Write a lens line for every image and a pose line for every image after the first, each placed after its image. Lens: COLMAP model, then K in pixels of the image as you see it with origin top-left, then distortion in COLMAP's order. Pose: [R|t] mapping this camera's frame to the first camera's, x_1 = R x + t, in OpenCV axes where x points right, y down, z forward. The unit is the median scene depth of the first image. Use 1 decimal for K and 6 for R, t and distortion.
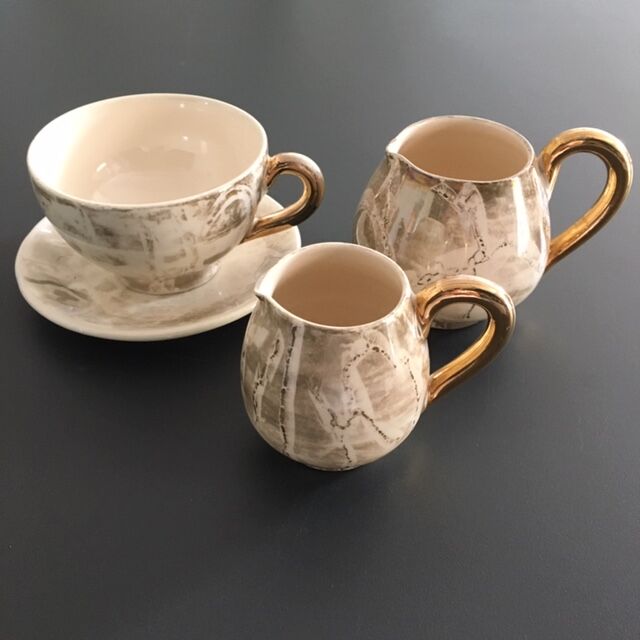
lens RADIAL K [[757.2, 0, 320.0], [0, 757.2, 320.0], [0, 0, 1]] dist [0.030513, 0.004407]
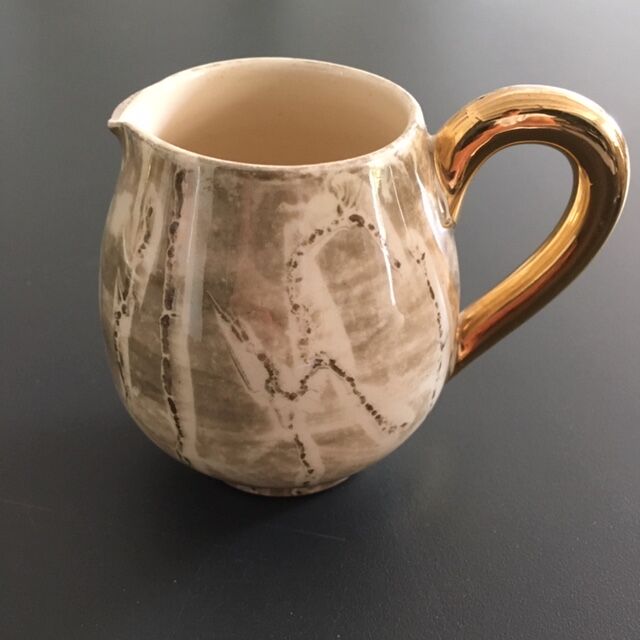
lens RADIAL K [[757.2, 0, 320.0], [0, 757.2, 320.0], [0, 0, 1]] dist [0.030513, 0.004407]
pose [[0.999666, -0.015567, 0.020628, 0.038985], [0.016950, 0.997497, -0.068651, 0.127450], [-0.019507, 0.068977, 0.997427, 0.518019]]
